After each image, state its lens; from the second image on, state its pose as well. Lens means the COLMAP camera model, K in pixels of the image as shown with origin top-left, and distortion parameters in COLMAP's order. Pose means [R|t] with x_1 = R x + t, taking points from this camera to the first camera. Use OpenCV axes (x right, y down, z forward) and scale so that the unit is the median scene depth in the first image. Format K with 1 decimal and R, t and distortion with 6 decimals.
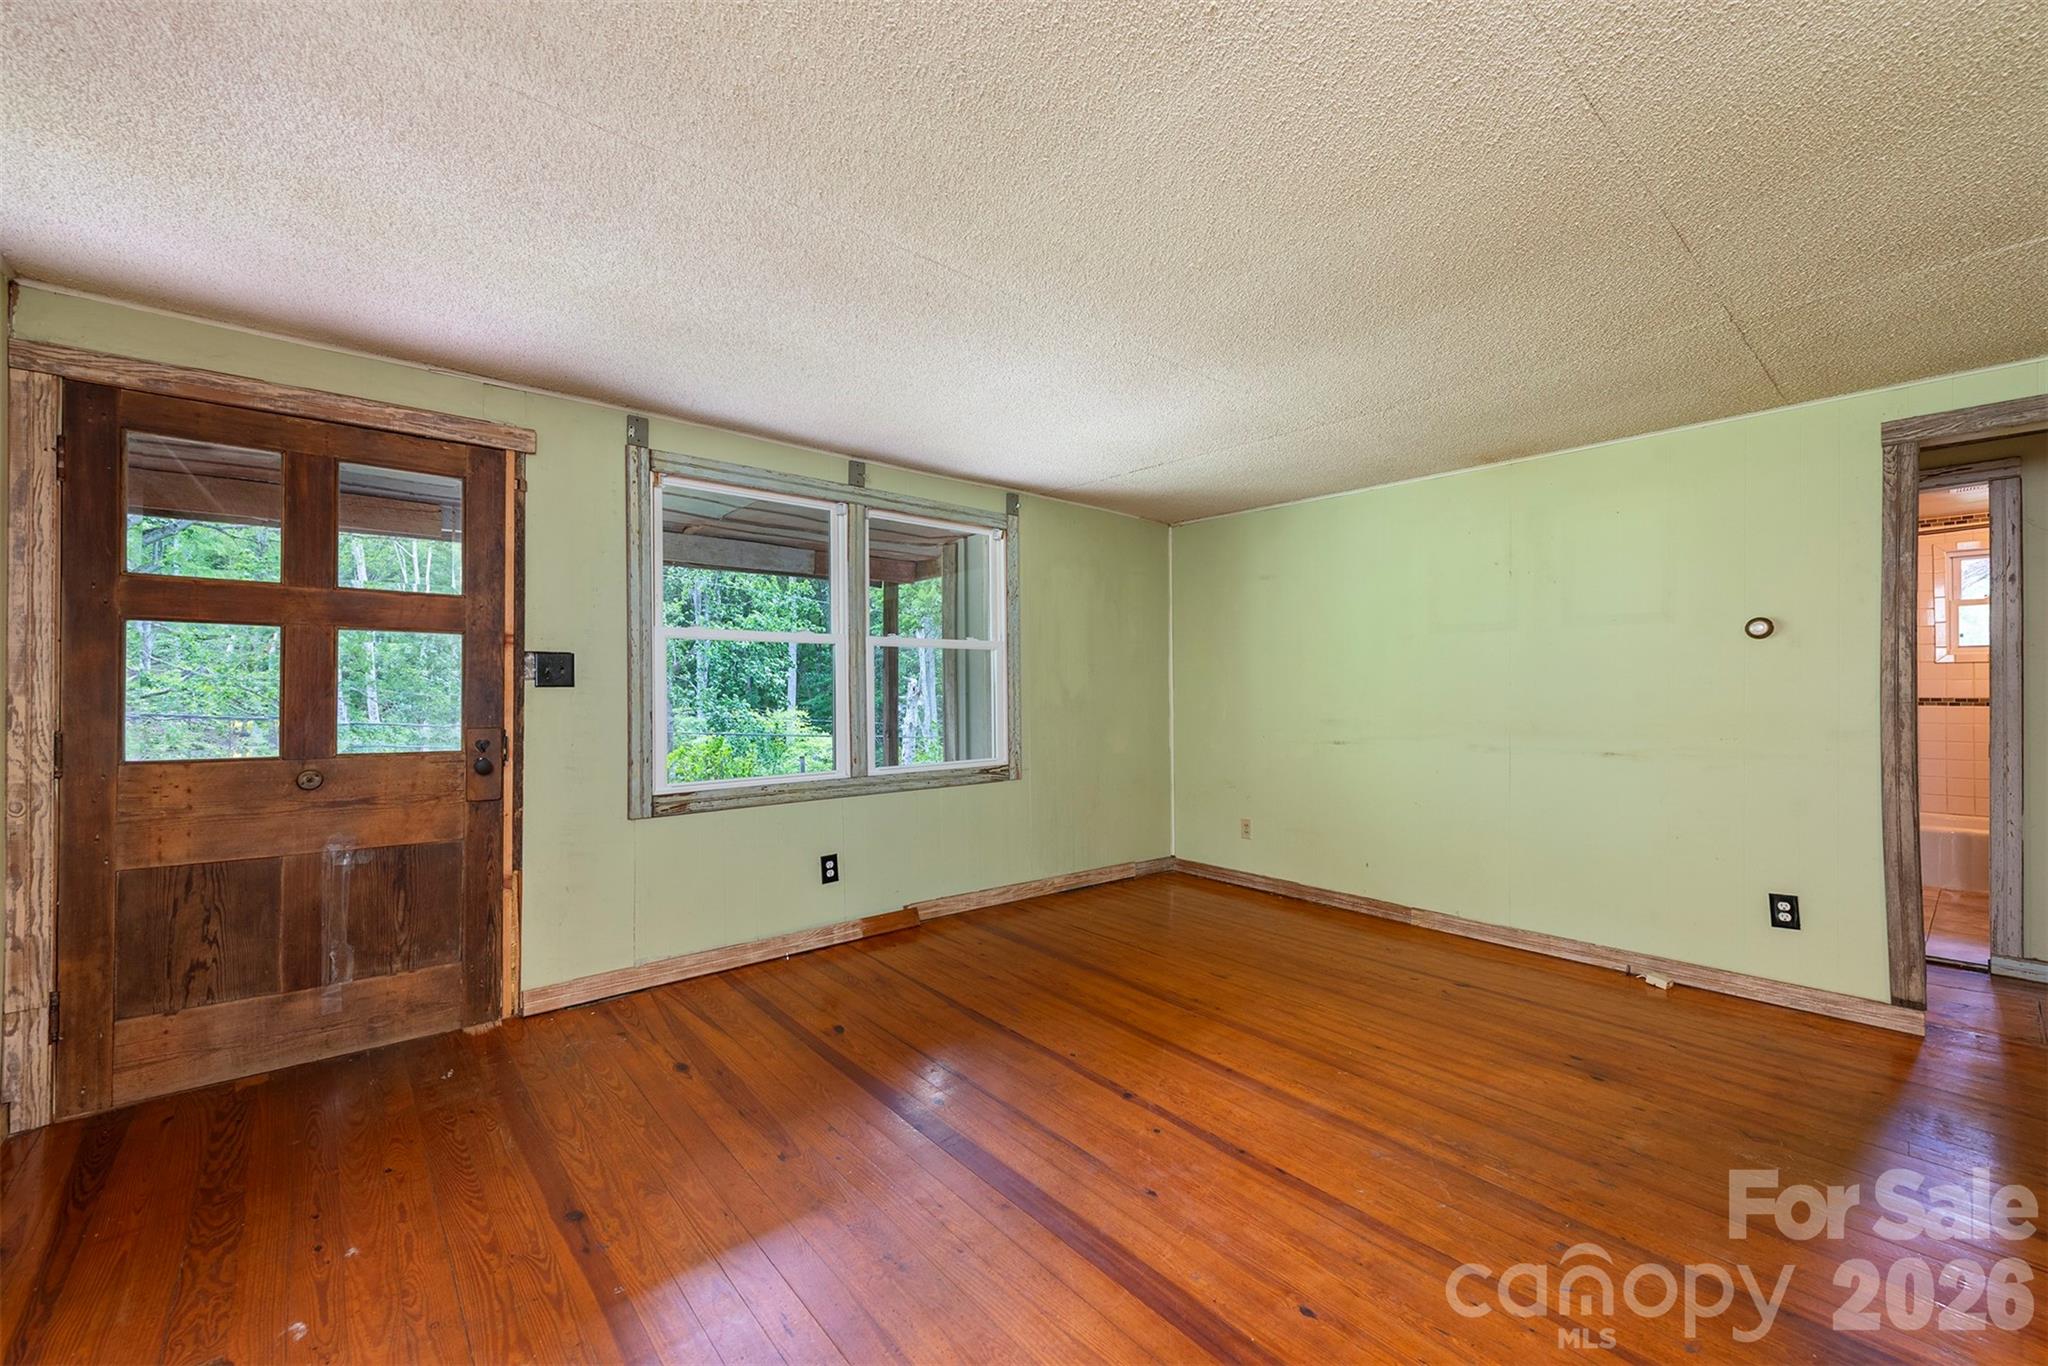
lens RADIAL K [[806.4, 0, 1047.0], [0, 806.4, 676.5], [0, 0, 1]] dist [0.002612, -0.001551]
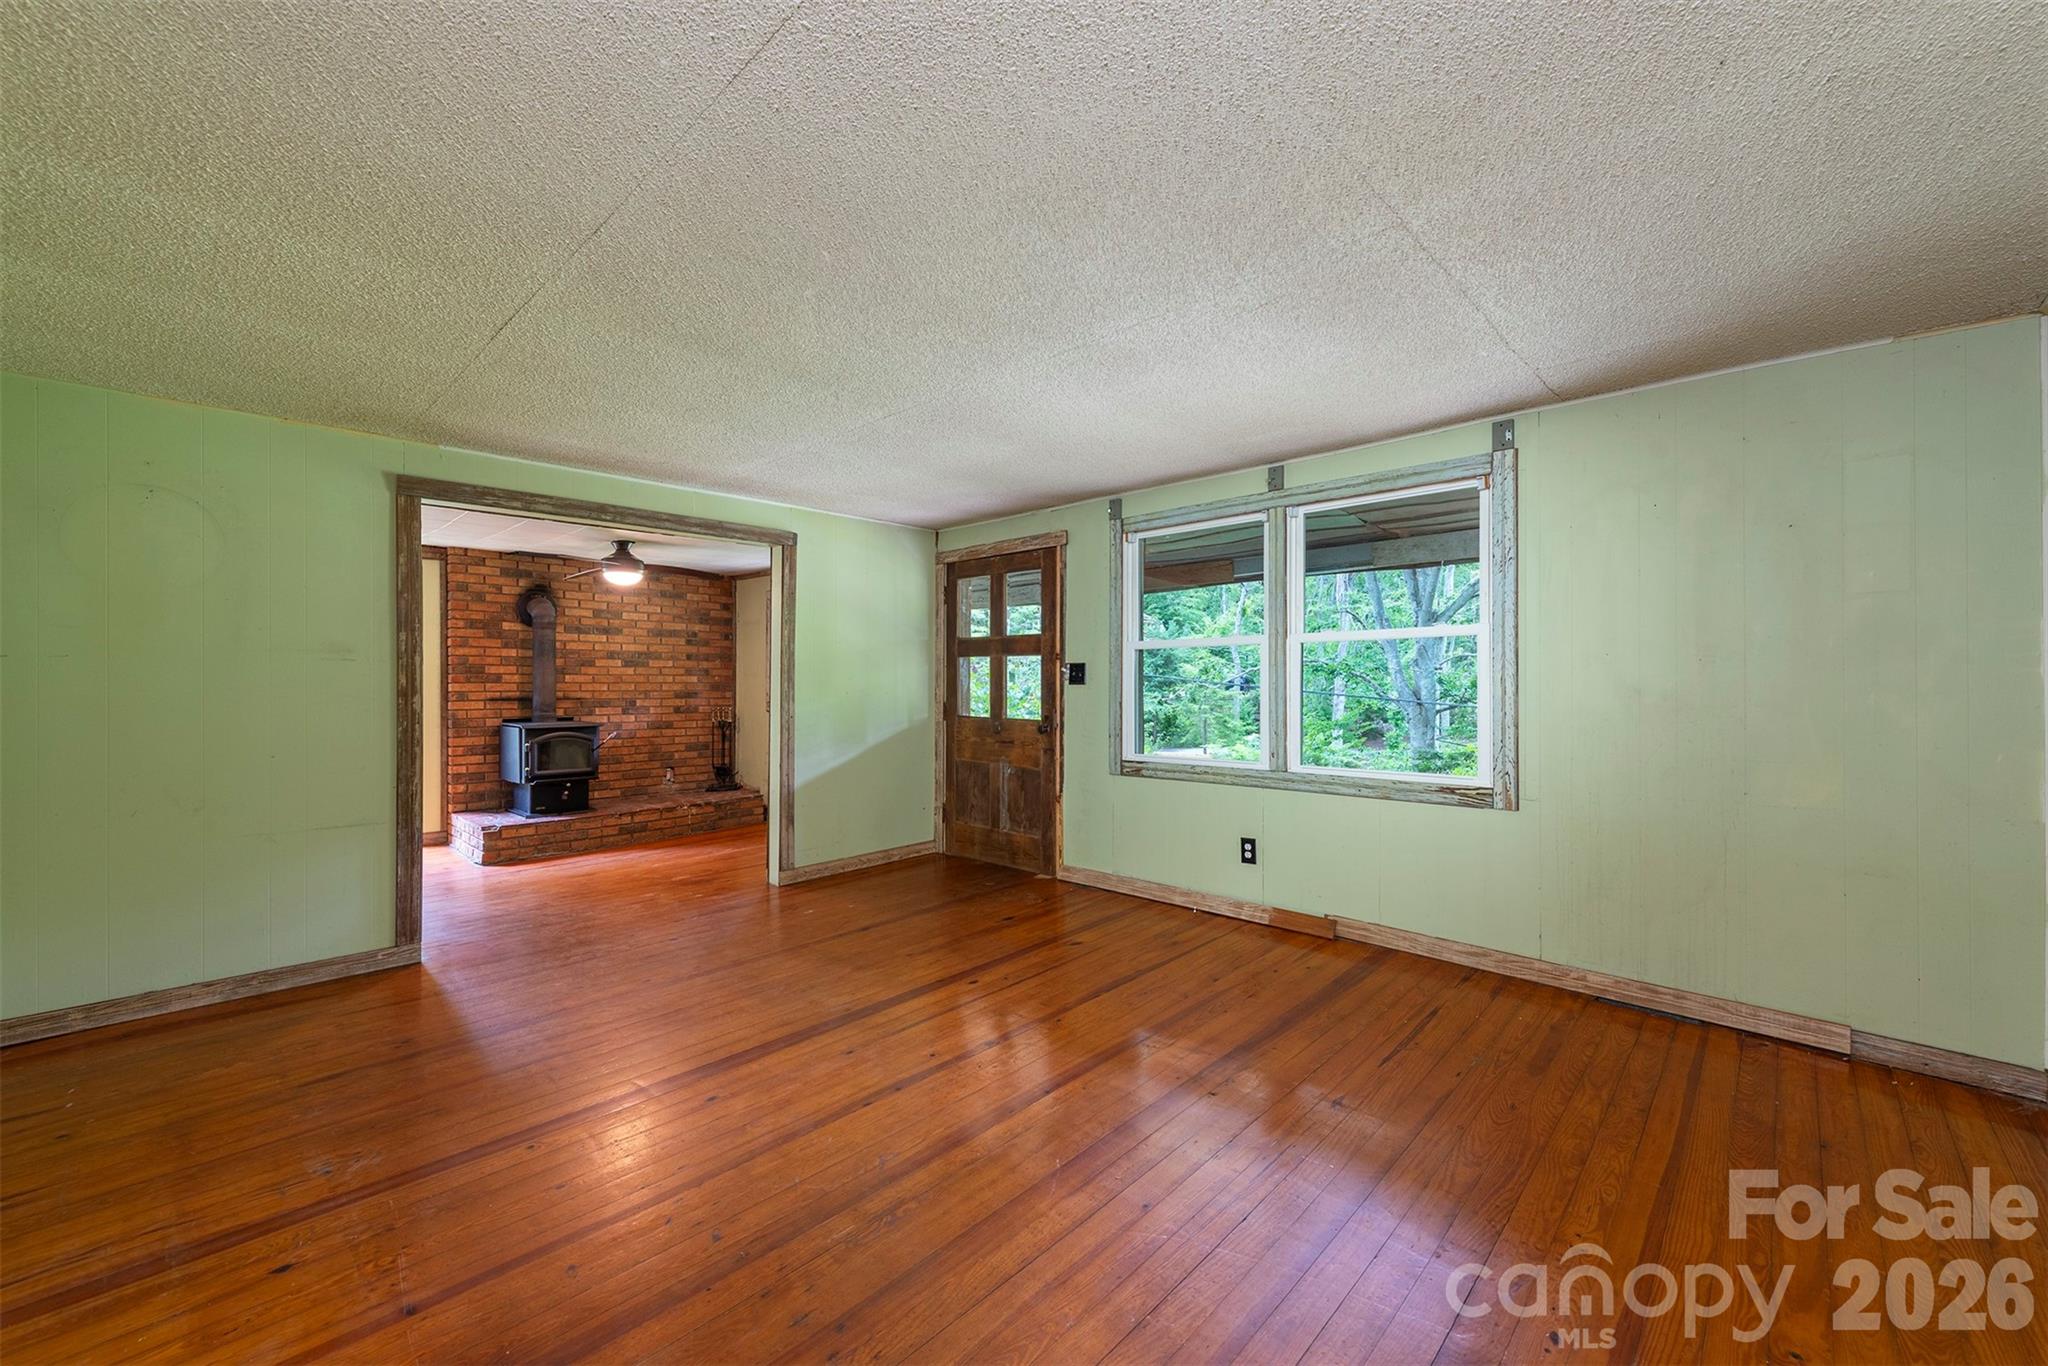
lens RADIAL K [[806.4, 0, 1030.7], [0, 806.4, 677.4], [0, 0, 1]] dist [0.002612, -0.001551]
pose [[0.083608, -0.008579, -0.996462, 1.023341], [0.016619, 0.999836, -0.007213, 0.008959], [0.996360, -0.015957, 0.083737, 0.796433]]
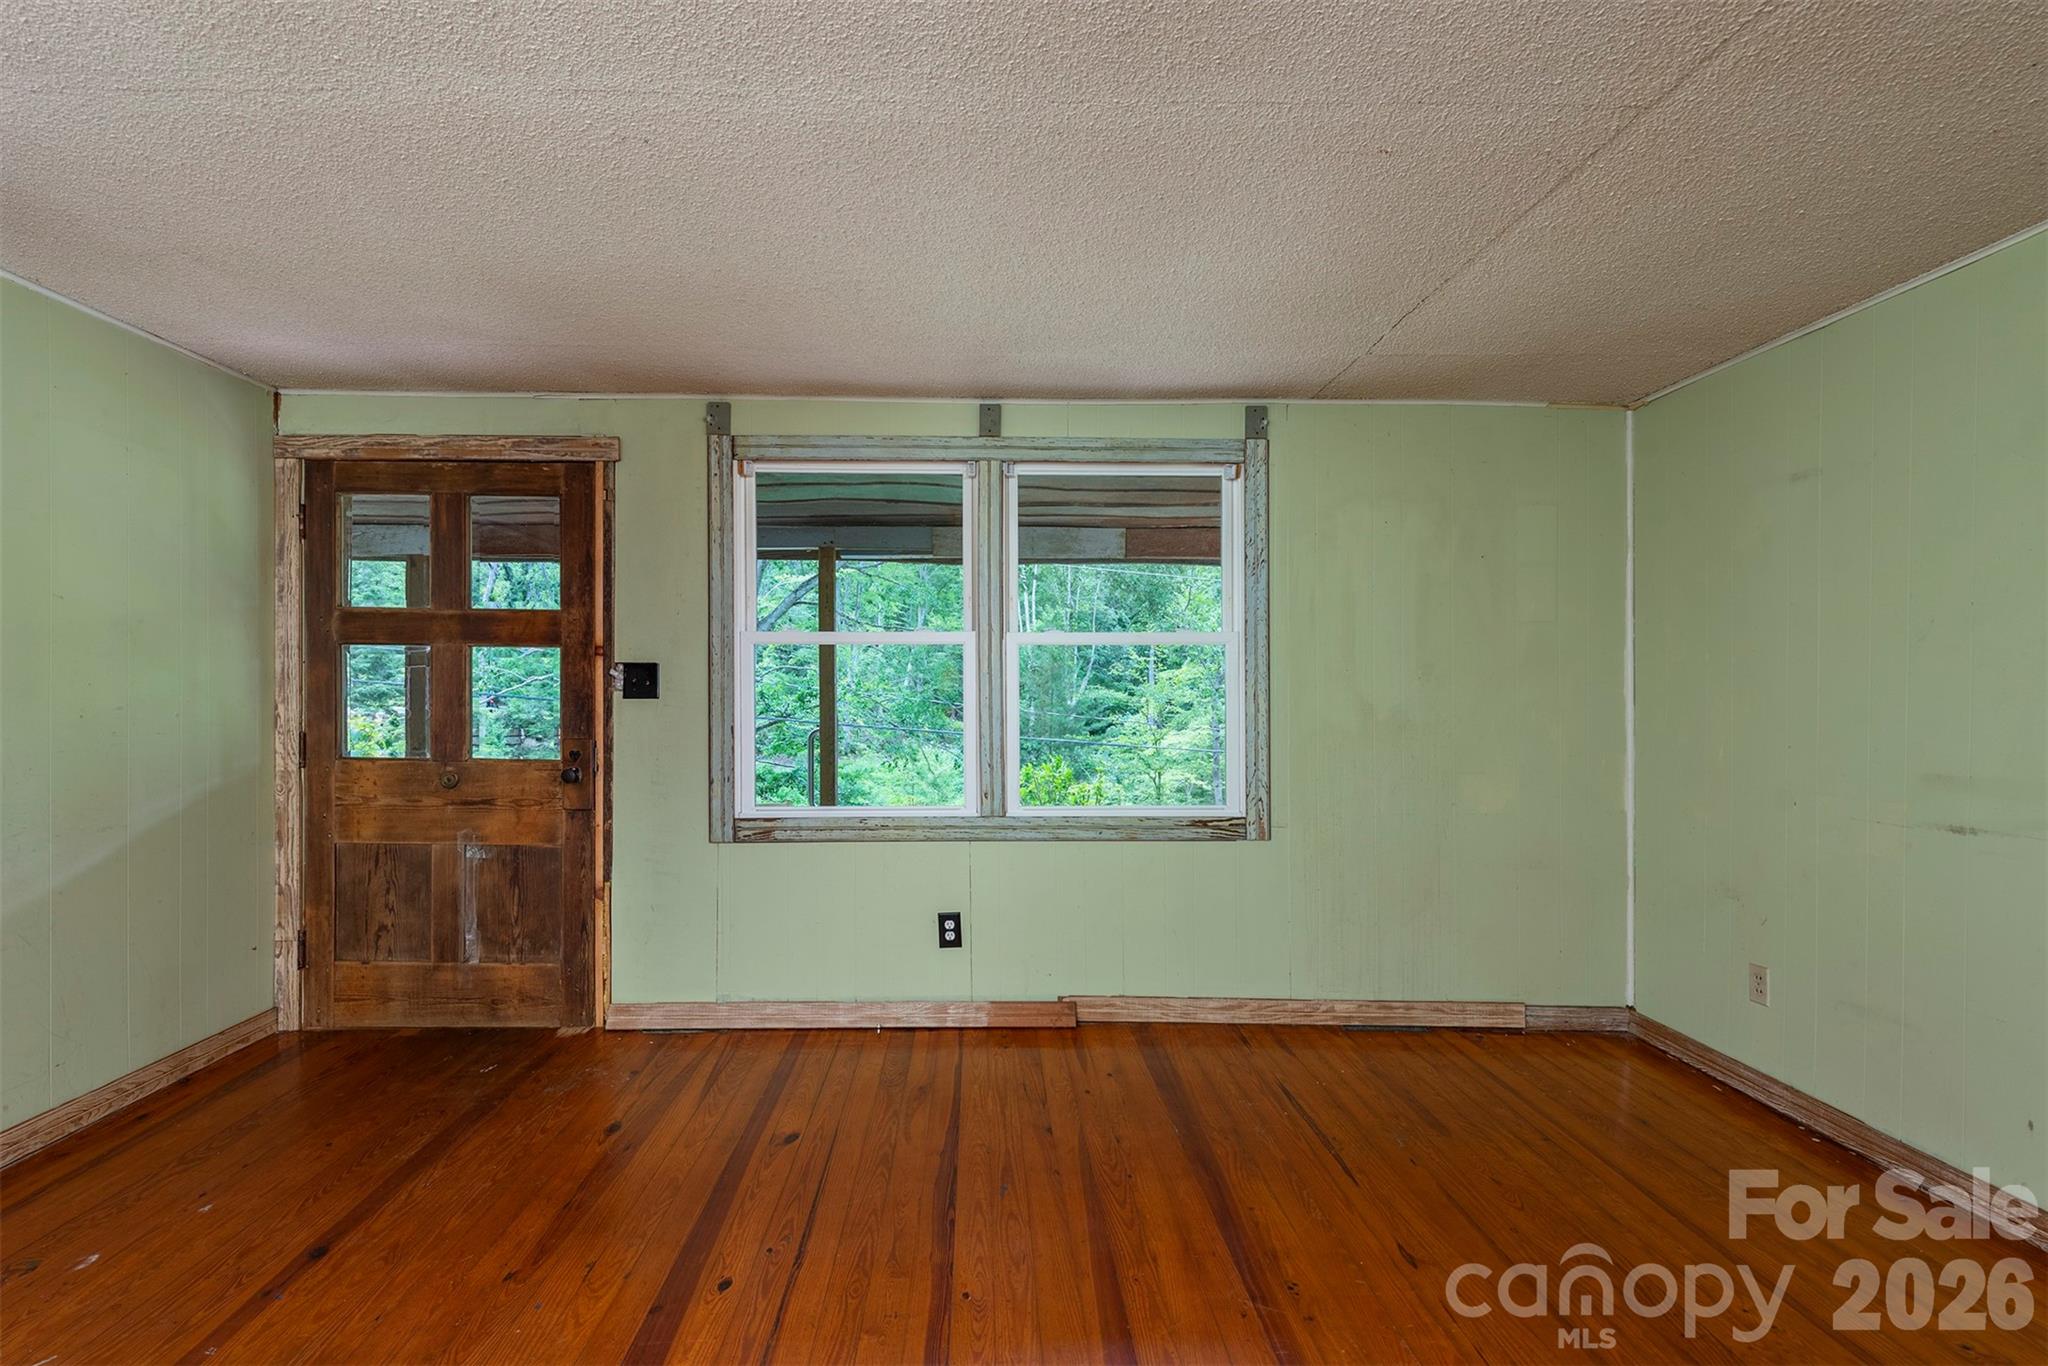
lens RADIAL K [[977.4, 0, 998.7], [0, 977.4, 691.6], [0, 0, 1]] dist [0.012338, -0.005030]
pose [[0.756943, 0.008046, -0.653432, 0.501499], [0.005948, 0.999798, 0.019202, -0.016199], [0.653454, -0.018421, 0.756742, 0.401992]]
